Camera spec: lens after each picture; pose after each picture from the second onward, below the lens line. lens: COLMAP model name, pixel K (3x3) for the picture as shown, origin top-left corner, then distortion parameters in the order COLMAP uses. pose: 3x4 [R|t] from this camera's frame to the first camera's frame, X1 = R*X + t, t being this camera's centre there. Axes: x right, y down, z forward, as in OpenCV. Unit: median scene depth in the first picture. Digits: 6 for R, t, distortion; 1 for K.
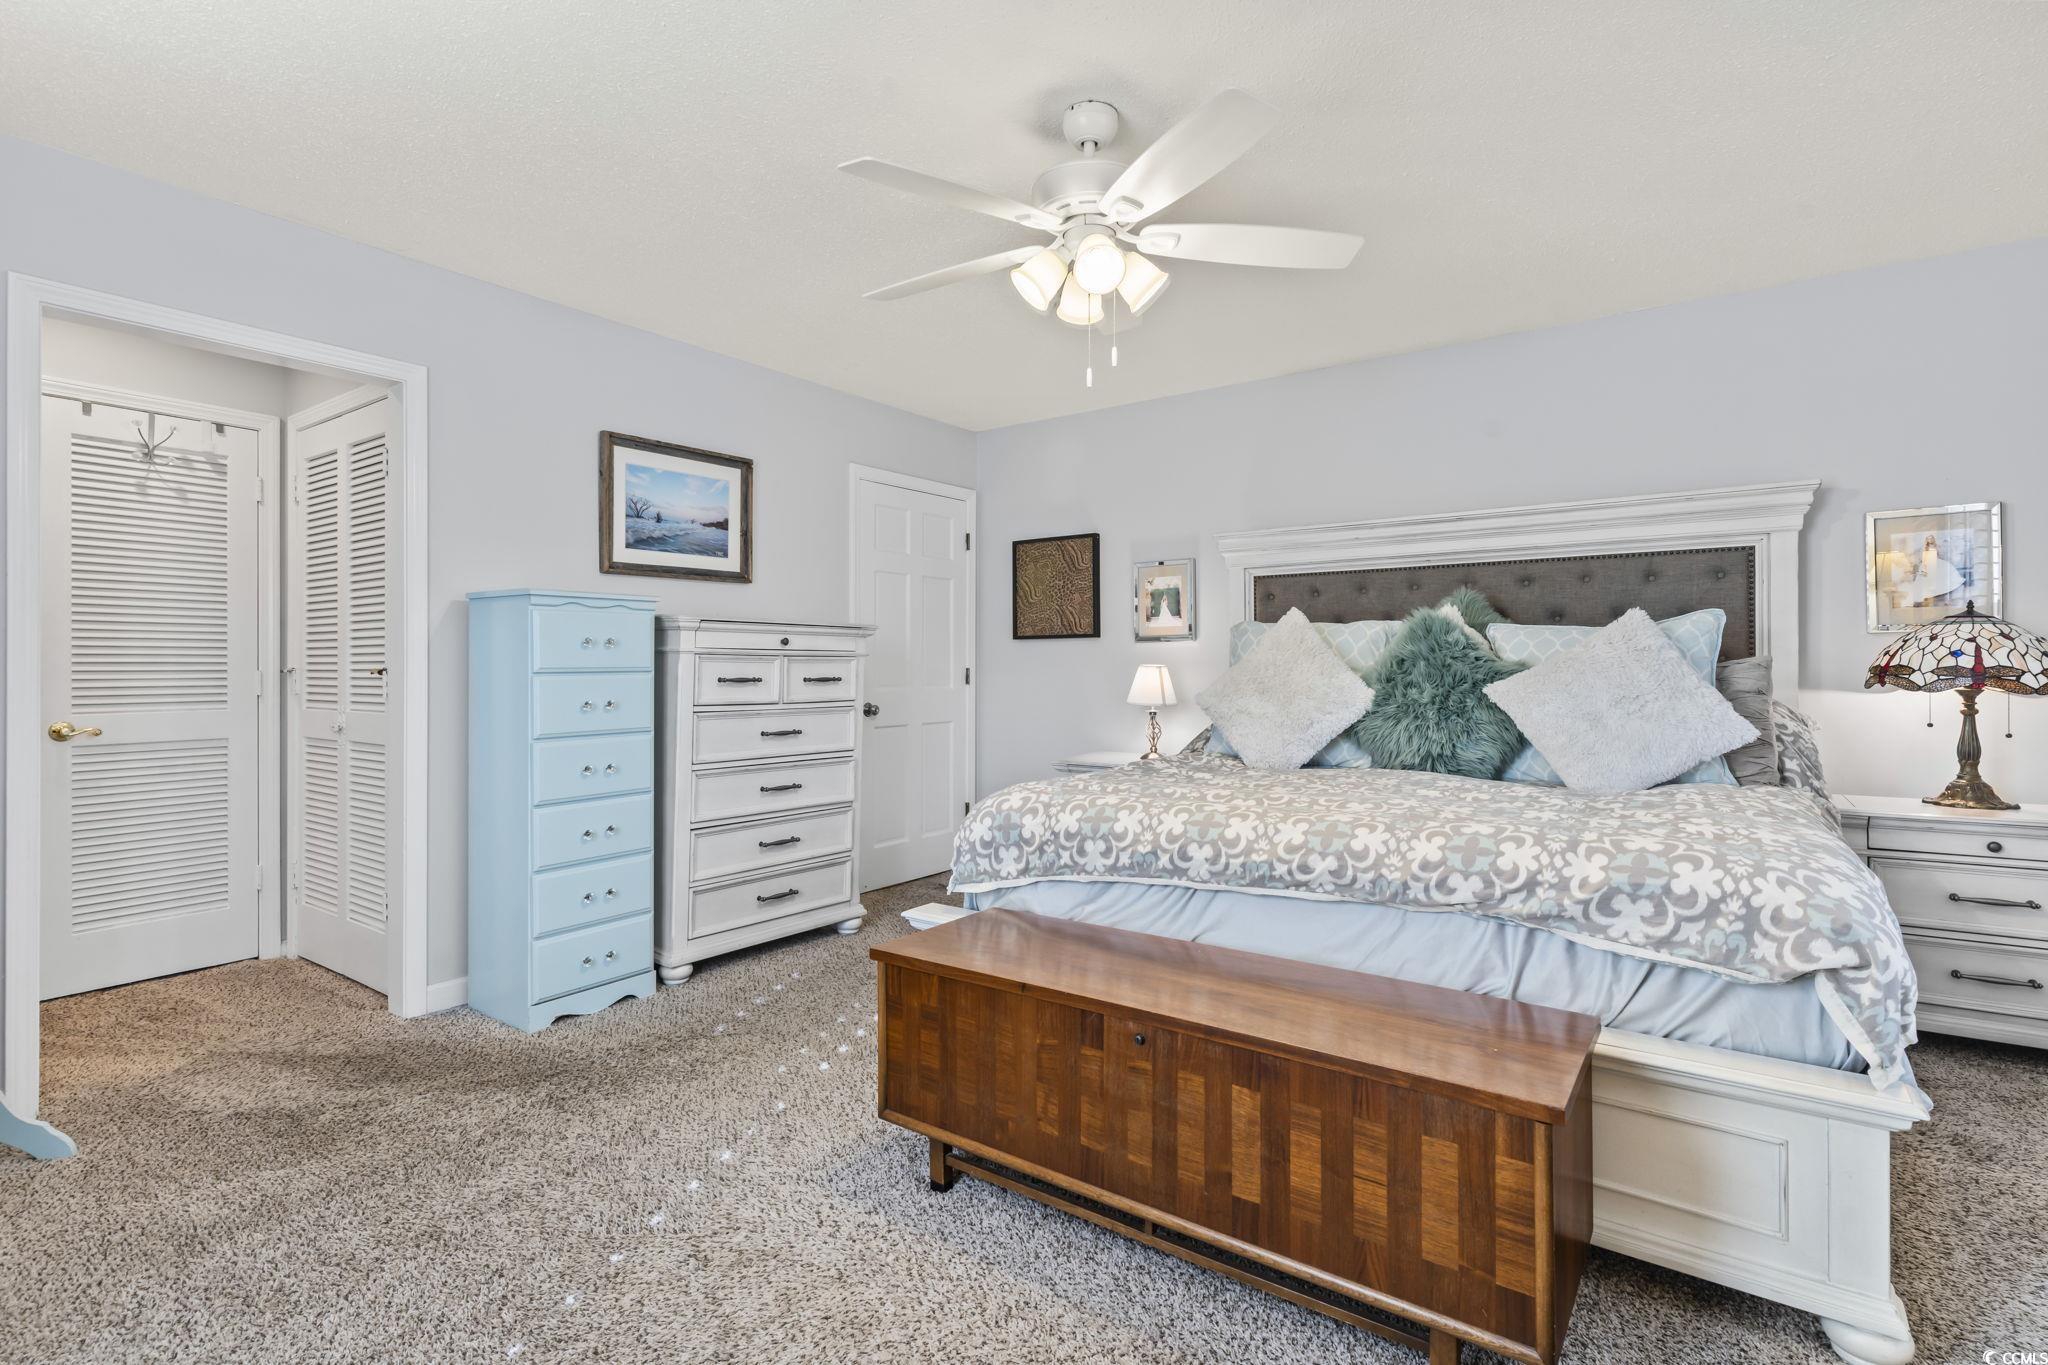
lens RADIAL K [[987.3, 0, 1016.4], [0, 987.3, 670.2], [0, 0, 1]] dist [0.001803, -0.000187]
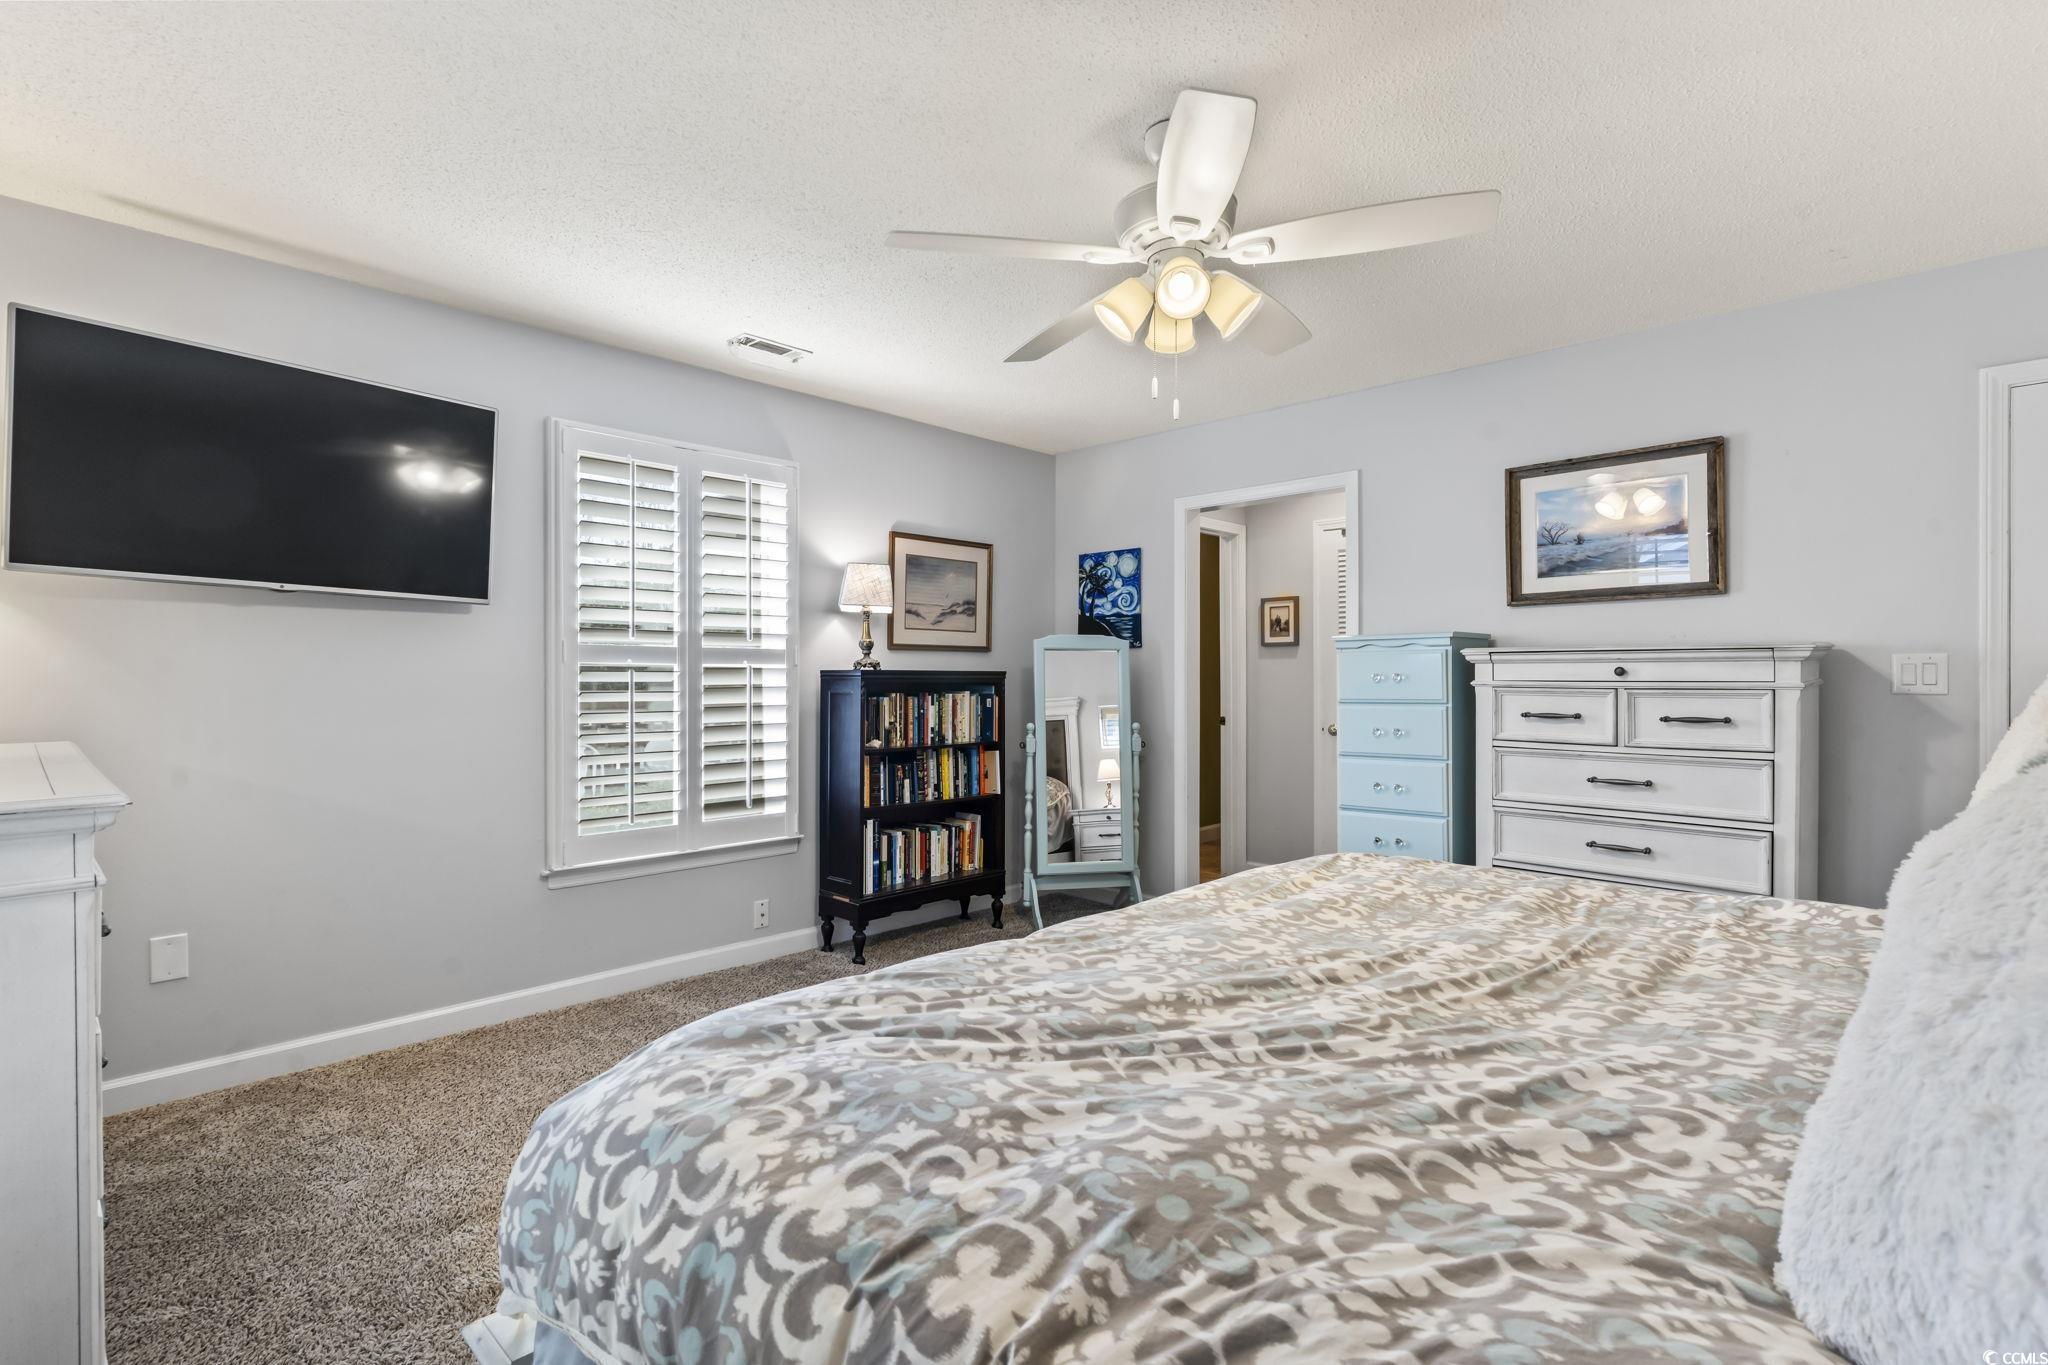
lens RADIAL K [[987.3, 0, 1016.4], [0, 987.3, 670.2], [0, 0, 1]] dist [0.001803, -0.000187]
pose [[-0.131244, -0.006958, -0.991326, 0.658920], [-0.002187, 0.999975, -0.006729, -0.023779], [0.991348, 0.001285, -0.131256, 0.616917]]
